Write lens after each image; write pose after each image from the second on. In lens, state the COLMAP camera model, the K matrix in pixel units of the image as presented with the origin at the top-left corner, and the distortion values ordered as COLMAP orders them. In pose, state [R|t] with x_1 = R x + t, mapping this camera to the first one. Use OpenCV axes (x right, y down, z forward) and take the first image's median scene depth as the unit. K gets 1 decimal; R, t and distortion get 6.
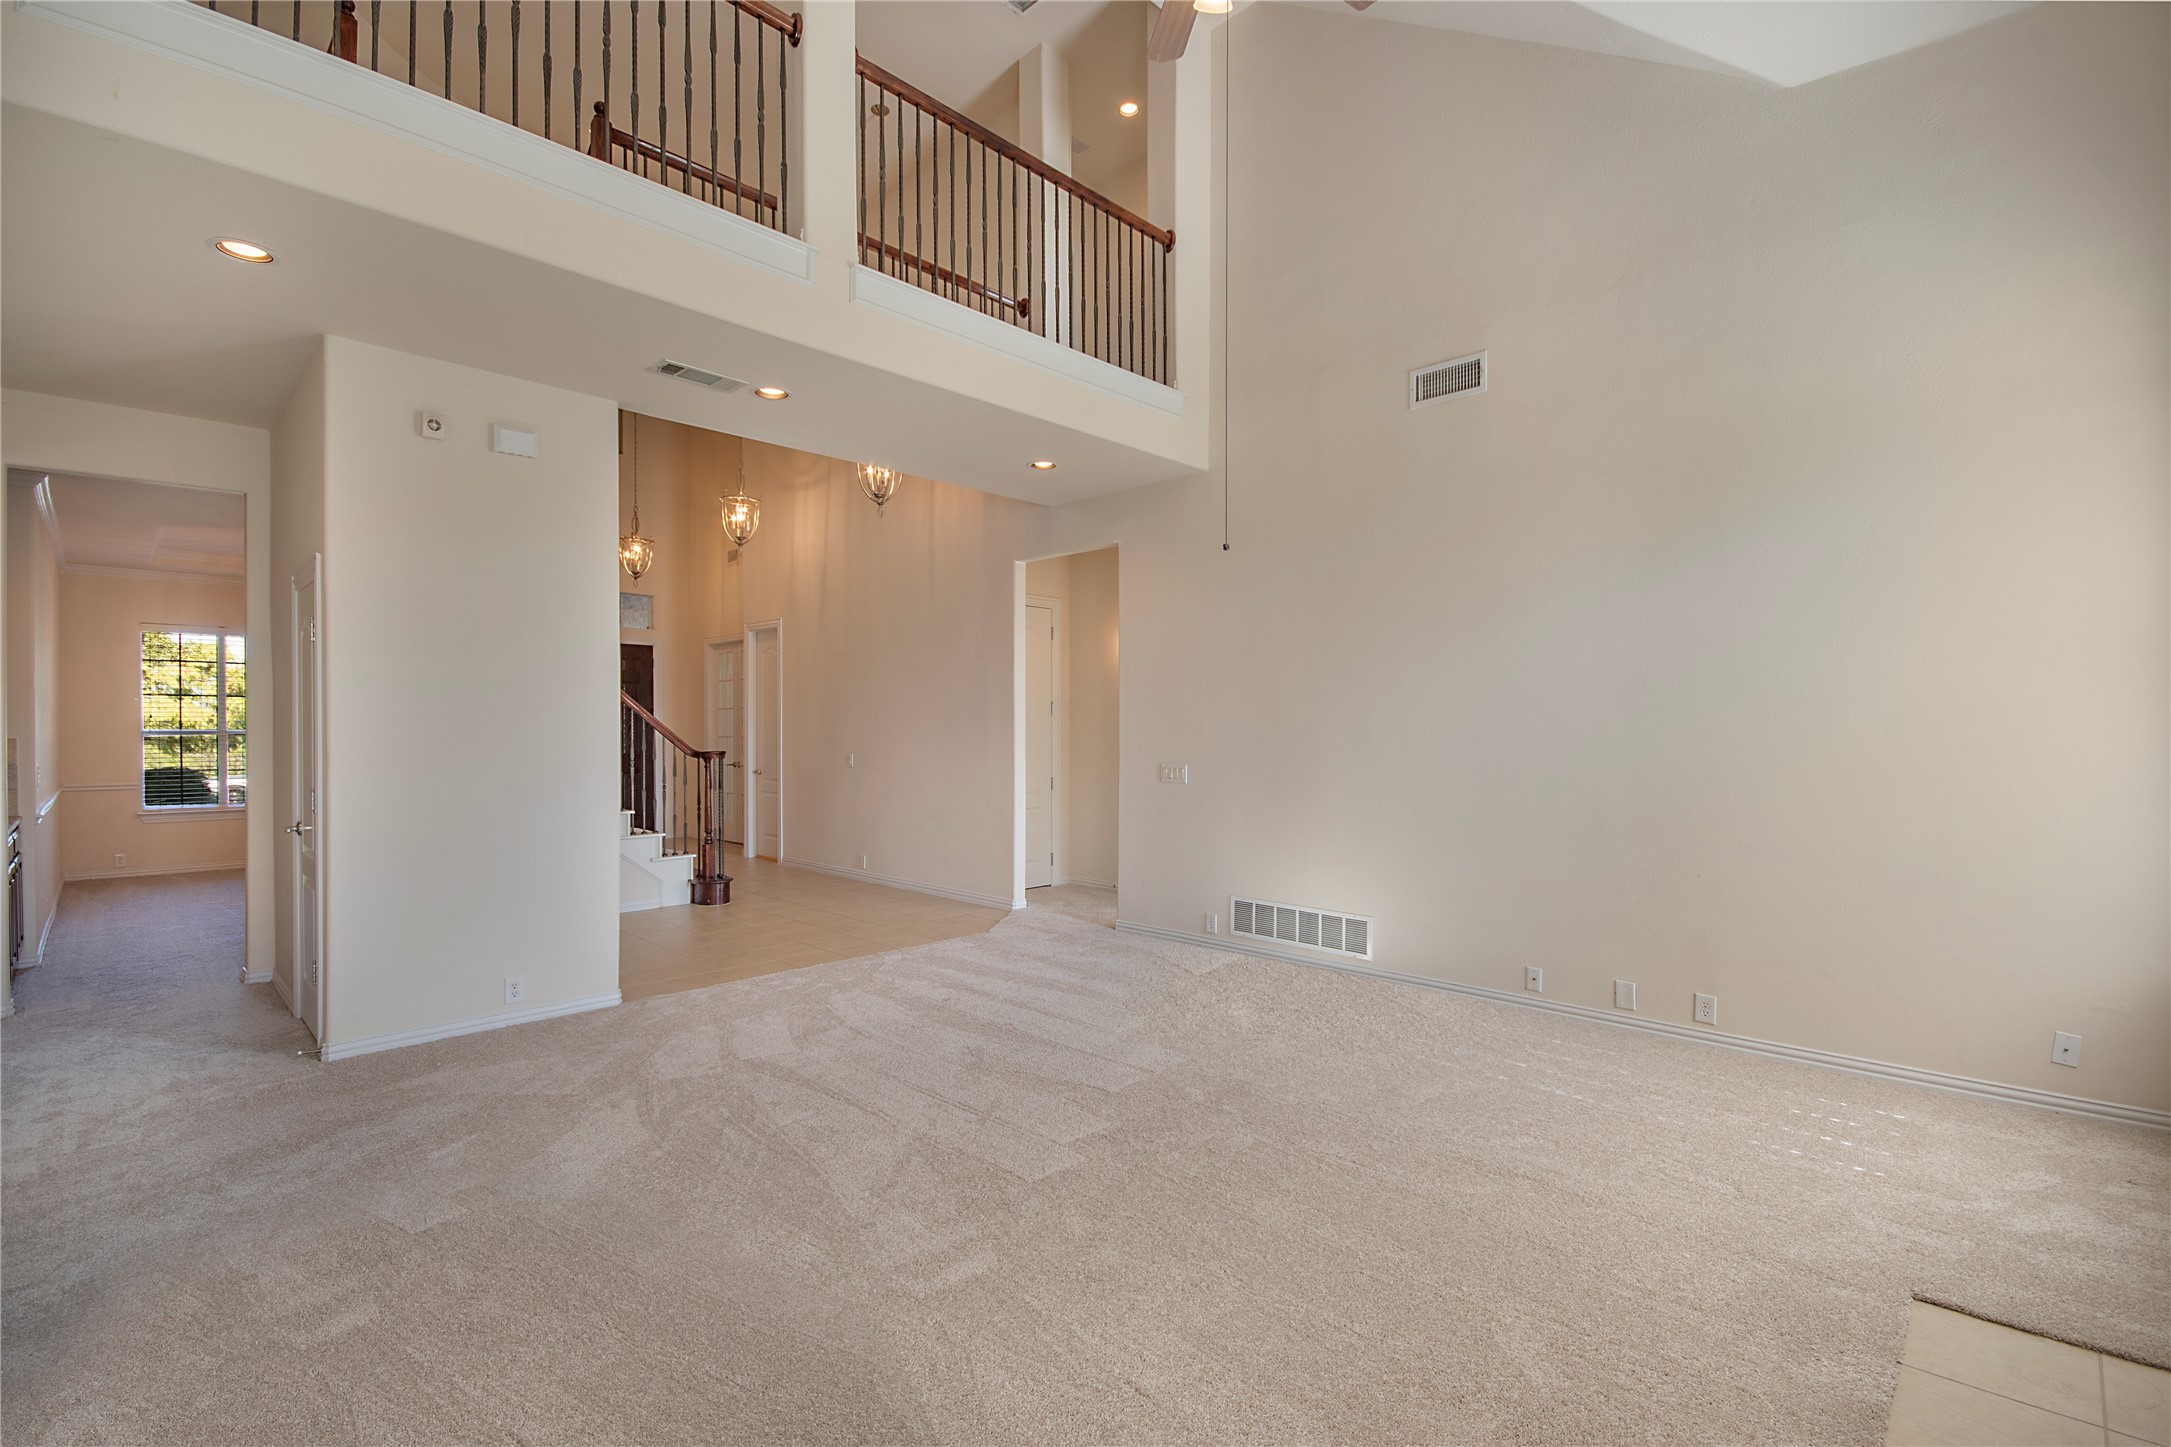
lens RADIAL K [[929.7, 0, 1105.1], [0, 929.7, 734.3], [0, 0, 1]] dist [0.000305, -0.000171]
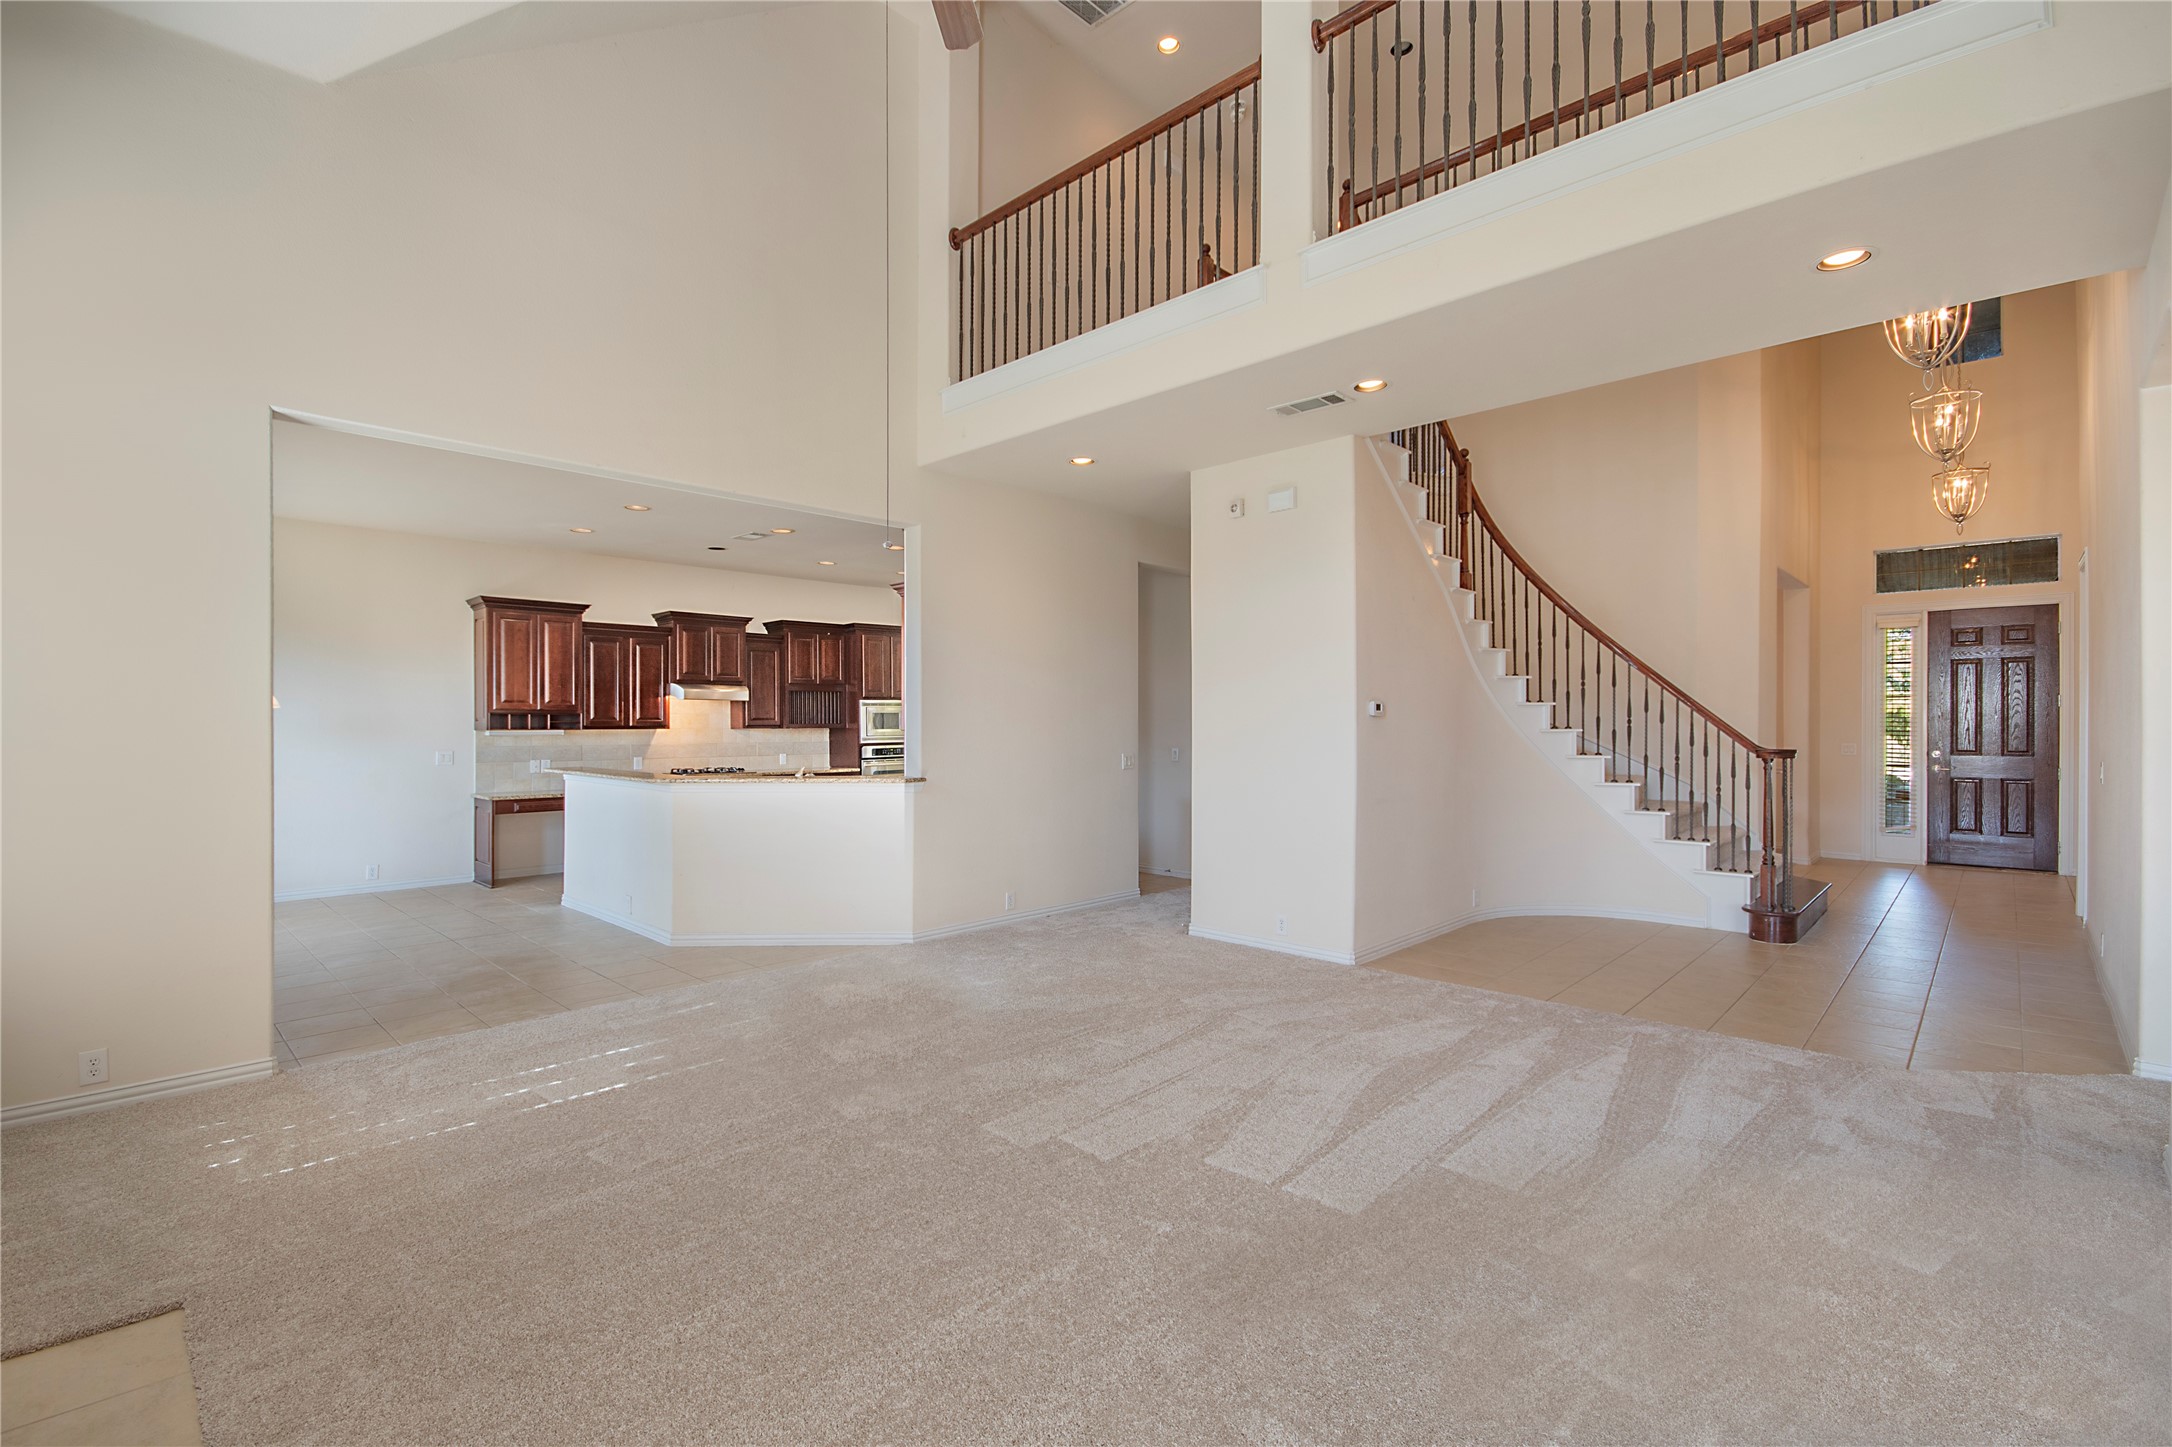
lens RADIAL K [[959.5, 0, 1082.3], [0, 959.5, 729.3], [0, 0, 1]] dist [0.000170, -0.000003]
pose [[0.010656, 0.003864, -0.999936, 0.624547], [-0.000465, 0.999992, 0.003859, -0.003216], [0.999943, 0.000424, 0.010658, 0.635288]]
